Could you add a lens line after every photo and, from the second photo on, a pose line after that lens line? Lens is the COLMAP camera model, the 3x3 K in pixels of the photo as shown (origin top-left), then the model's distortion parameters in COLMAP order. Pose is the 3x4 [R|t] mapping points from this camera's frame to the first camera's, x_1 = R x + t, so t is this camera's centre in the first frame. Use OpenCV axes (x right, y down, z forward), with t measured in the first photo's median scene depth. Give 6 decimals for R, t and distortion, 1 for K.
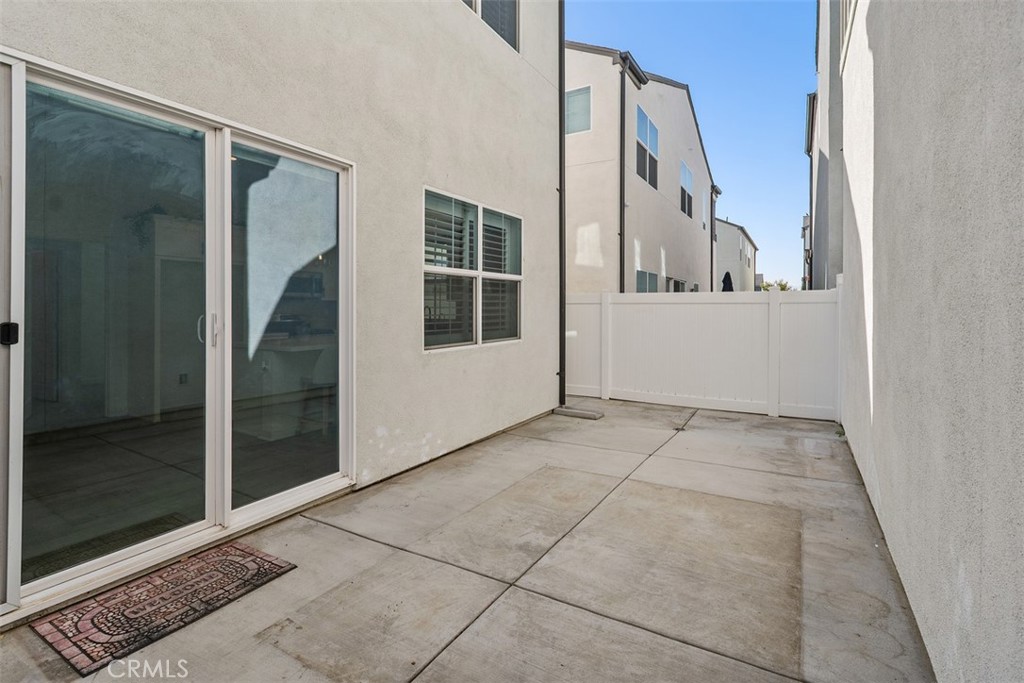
lens RADIAL K [[470.5, 0, 515.4], [0, 470.5, 306.4], [0, 0, 1]] dist [0.004921, -0.002949]
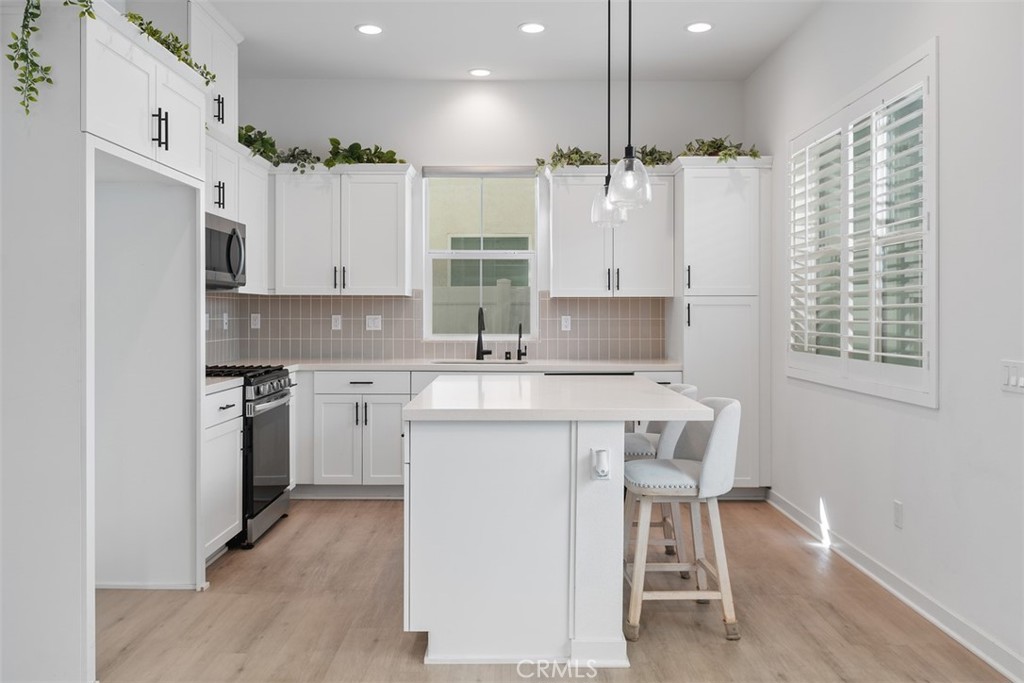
lens RADIAL K [[808.8, 0, 508.6], [0, 808.8, 316.2], [0, 0, 1]] dist [0.004867, -0.003359]
pose [[0.860720, -0.004843, 0.509056, -1.227044], [0.002989, 0.999986, 0.004460, 0.008570], [-0.509070, -0.002317, 0.860722, 0.647375]]
